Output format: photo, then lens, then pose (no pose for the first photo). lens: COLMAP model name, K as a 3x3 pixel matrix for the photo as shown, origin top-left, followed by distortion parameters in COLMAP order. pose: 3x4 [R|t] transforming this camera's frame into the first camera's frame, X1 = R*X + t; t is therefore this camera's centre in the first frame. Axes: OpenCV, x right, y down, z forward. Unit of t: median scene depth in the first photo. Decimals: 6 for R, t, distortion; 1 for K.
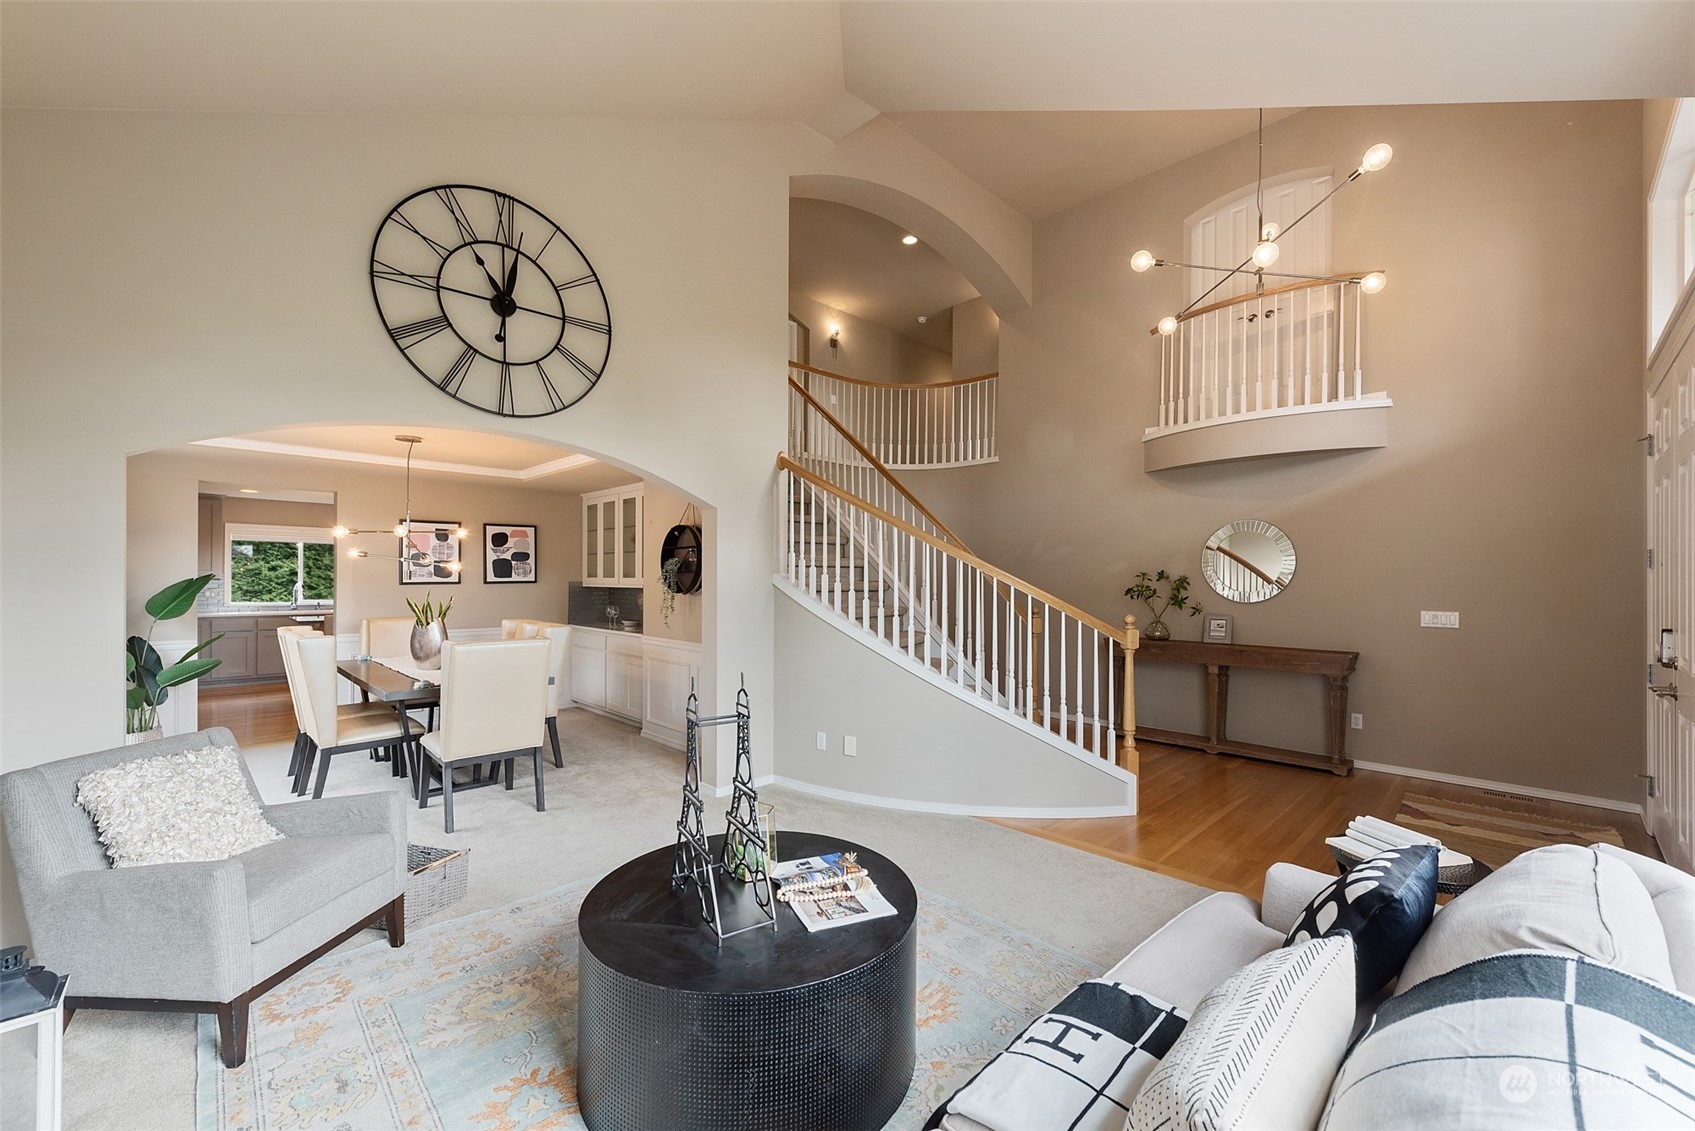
lens RADIAL K [[676.3, 0, 847.5], [0, 676.3, 565.5], [0, 0, 1]] dist [-0.008496, -0.000554]
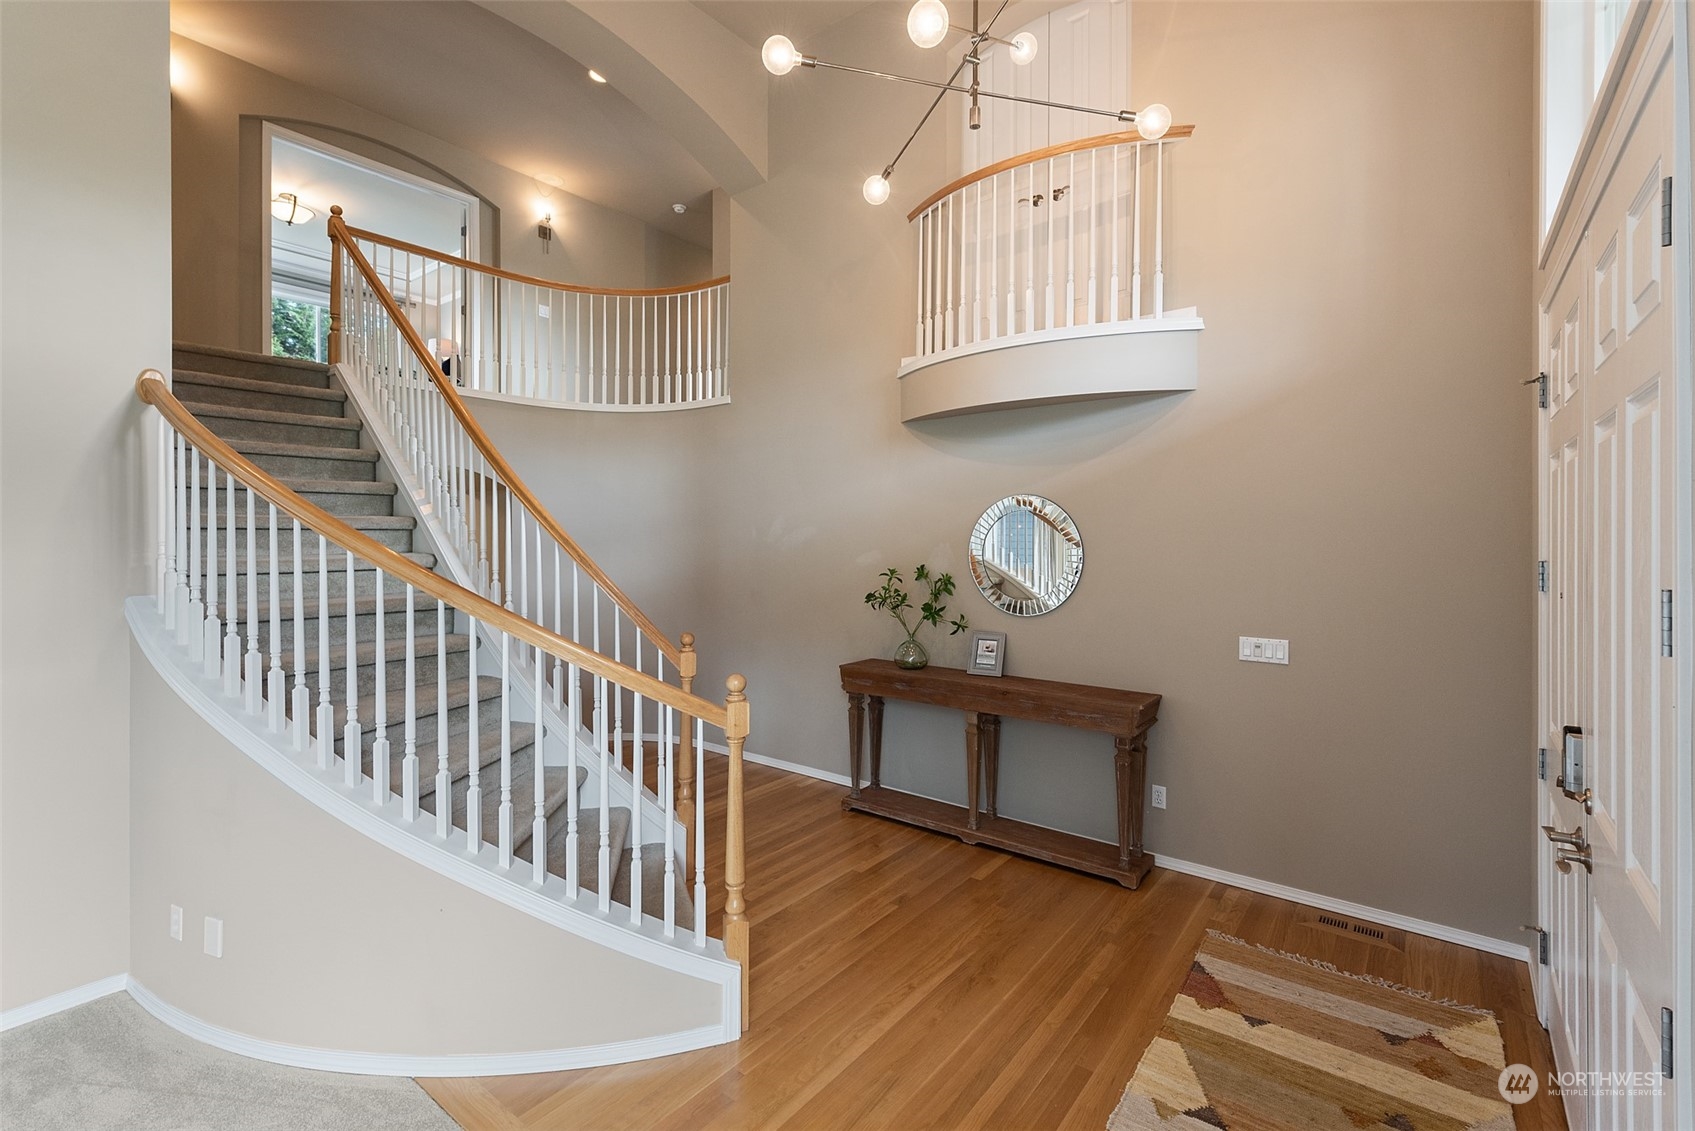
lens RADIAL K [[769.7, 0, 854.1], [0, 769.7, 525.0], [0, 0, 1]] dist [-0.001472, -0.000276]
pose [[0.988171, -0.001326, 0.153348, 0.362008], [0.001054, 0.999998, 0.001855, -0.045562], [-0.153350, -0.001671, 0.988171, 0.307468]]
